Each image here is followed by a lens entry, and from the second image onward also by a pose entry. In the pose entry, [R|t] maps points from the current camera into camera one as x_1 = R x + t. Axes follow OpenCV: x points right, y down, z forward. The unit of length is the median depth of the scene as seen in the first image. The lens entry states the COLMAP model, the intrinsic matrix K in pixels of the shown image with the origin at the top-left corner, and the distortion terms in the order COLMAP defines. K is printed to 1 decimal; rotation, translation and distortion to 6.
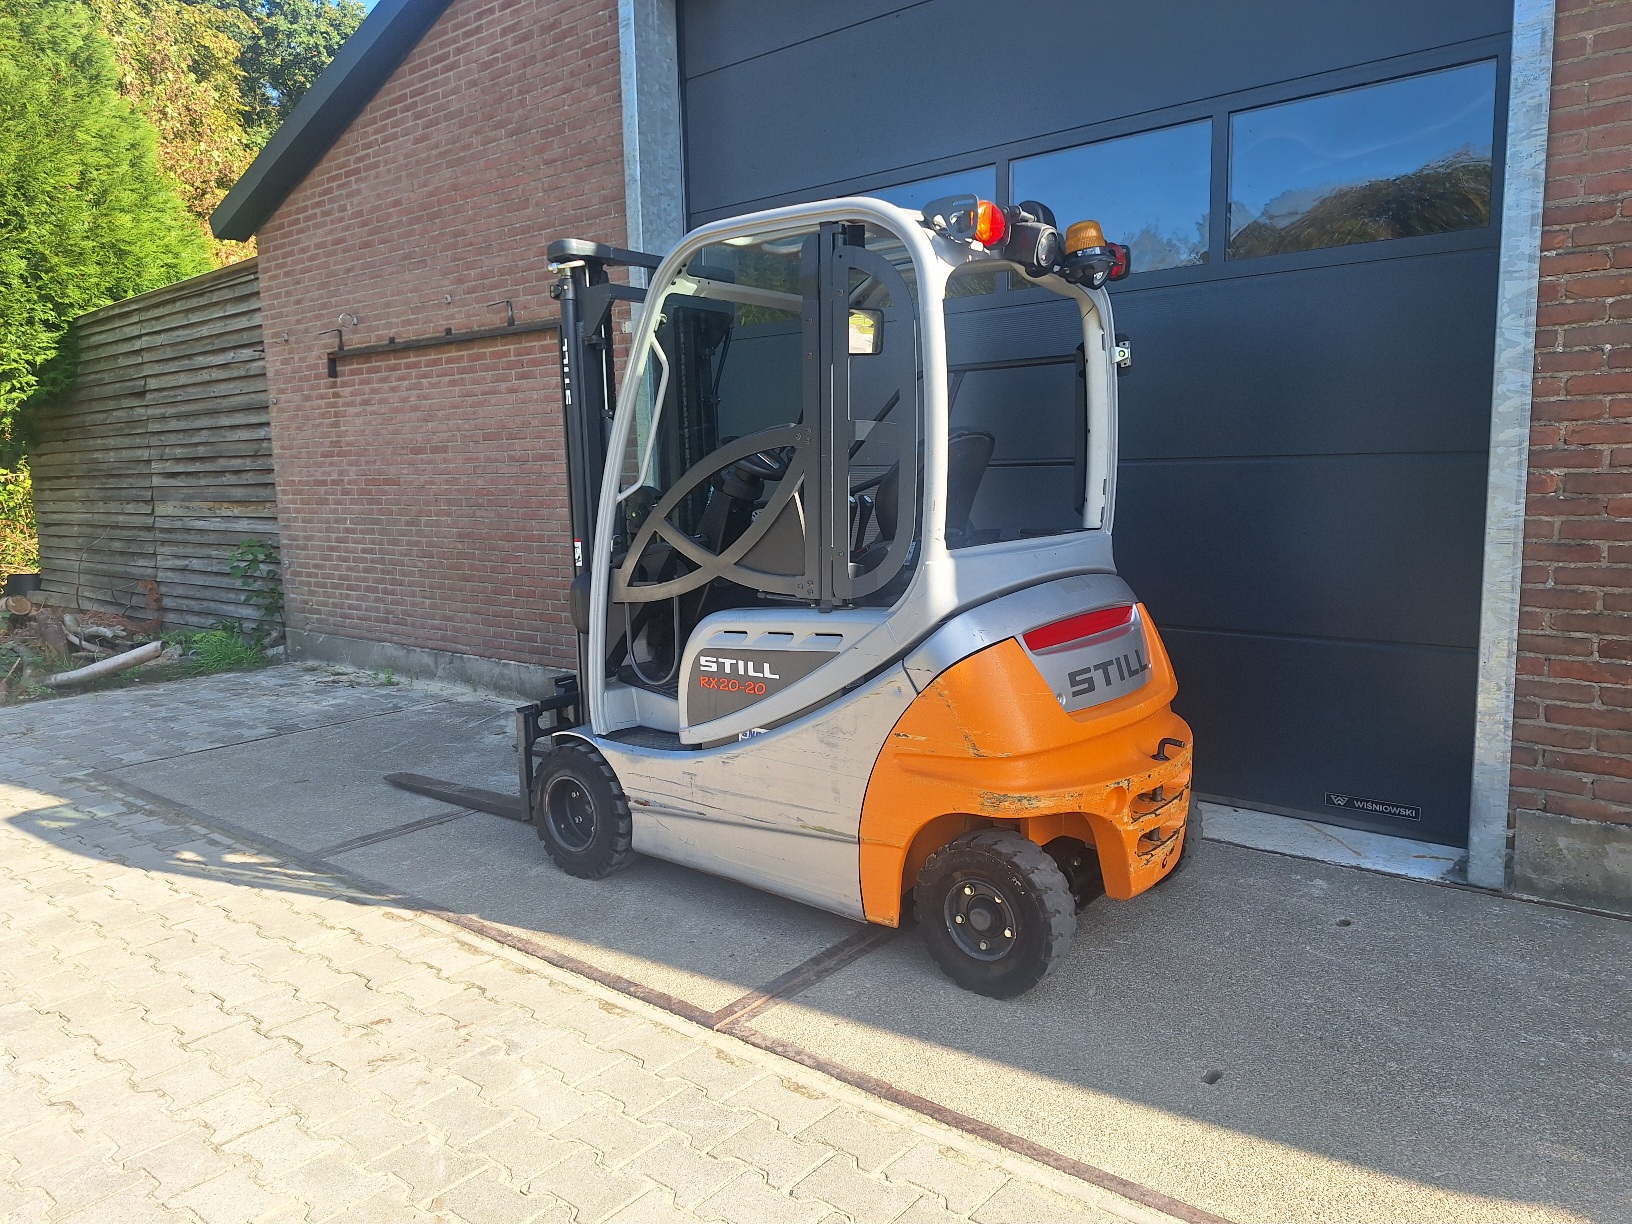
lens RADIAL K [[1136.9, 0, 825.2], [0, 1136.9, 597.2], [0, 0, 1]] dist [0.081691, -0.083159]
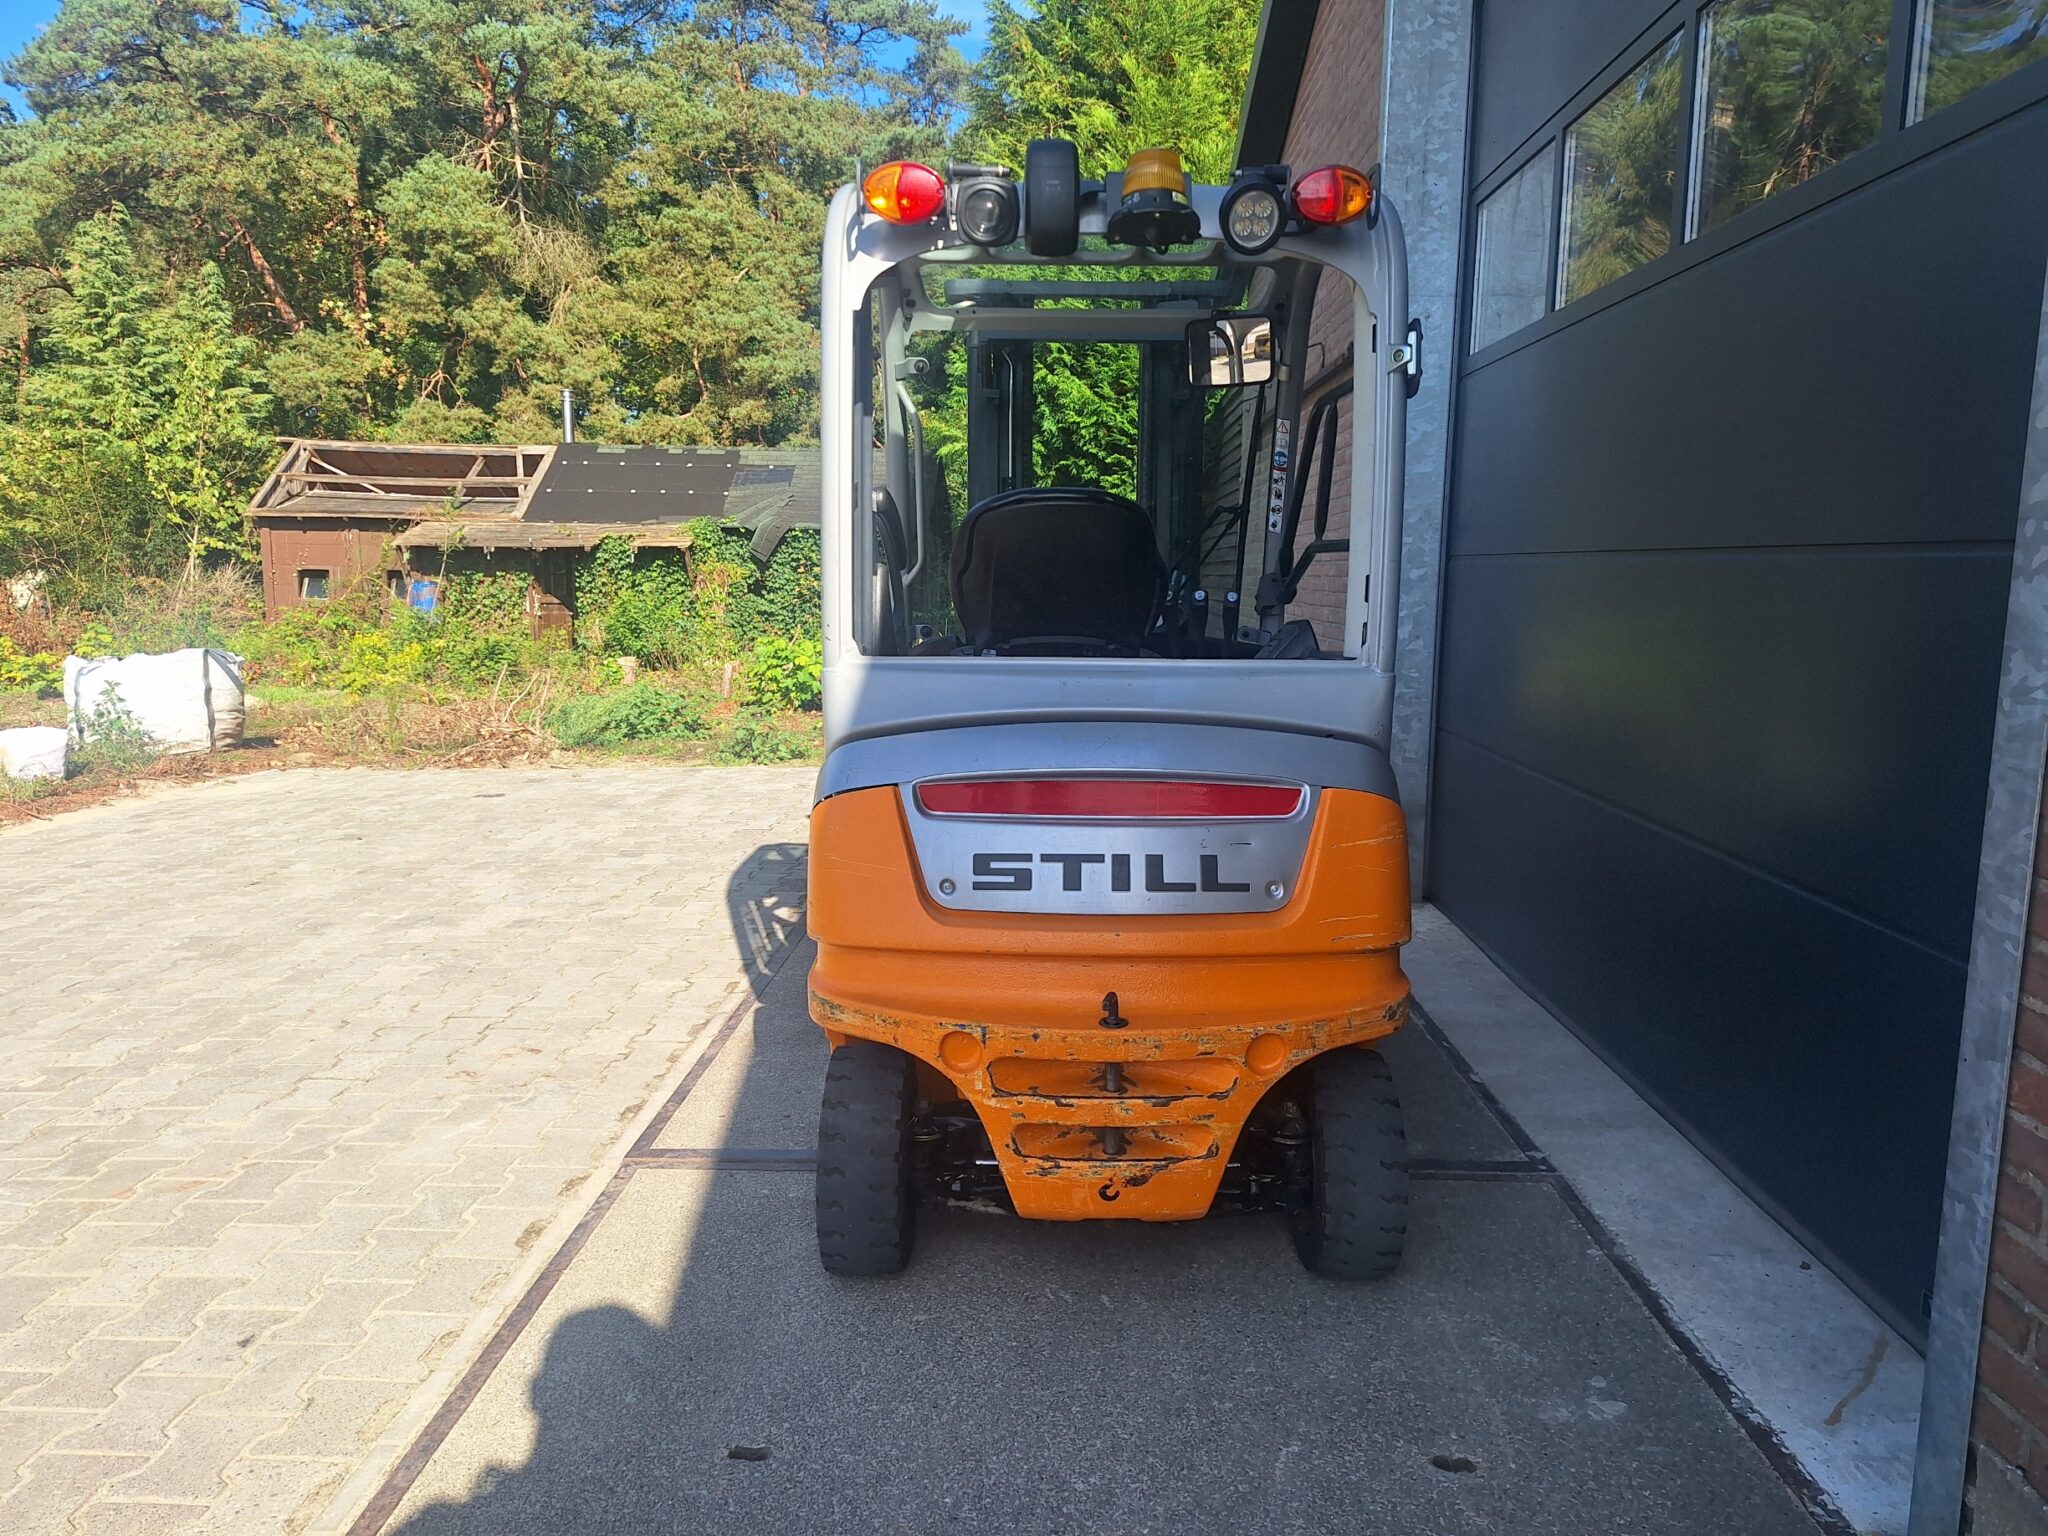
lens RADIAL K [[1426.7, 0, 1035.6], [0, 1426.7, 749.4], [0, 0, 1]] dist [0.081691, -0.083159]
pose [[0.606574, 0.124541, -0.785212, 0.743987], [-0.108702, 0.991371, 0.073268, -0.050428], [0.787561, 0.040911, 0.614877, 0.423459]]
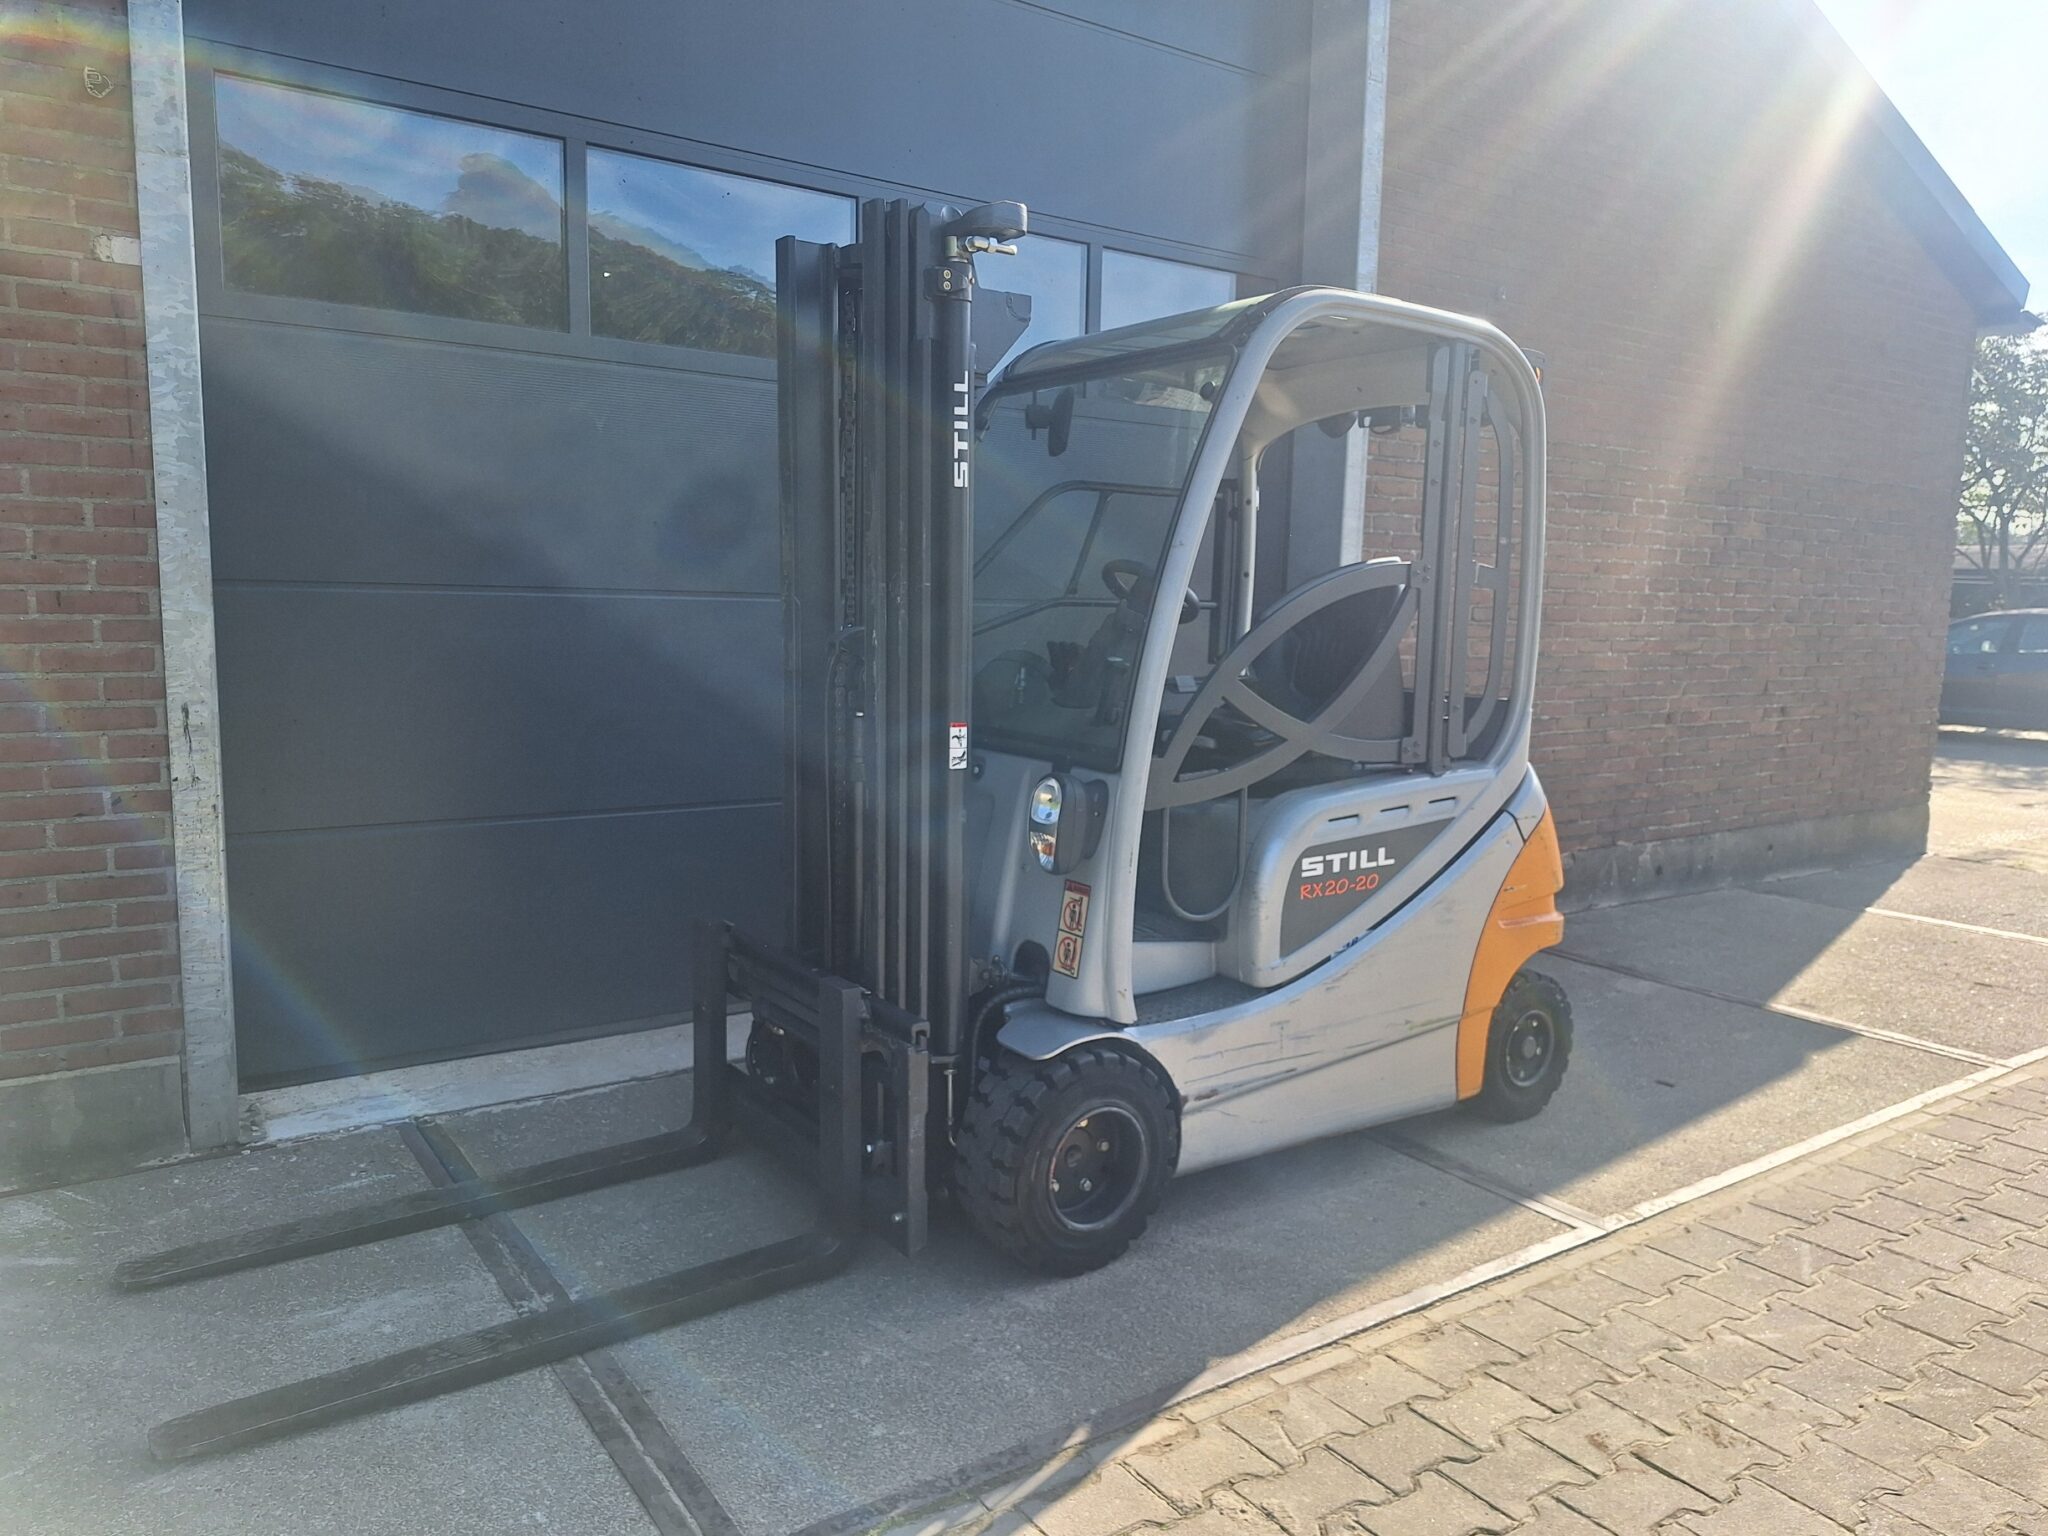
lens RADIAL K [[1411.7, 0, 1056.2], [0, 1411.7, 783.4], [0, 0, 1]] dist [0.074590, -0.095775]
pose [[0.274911, -0.099042, 0.956355, -0.982053], [0.084303, 0.993332, 0.078638, -0.079726], [-0.957767, 0.059005, 0.281428, 0.842183]]
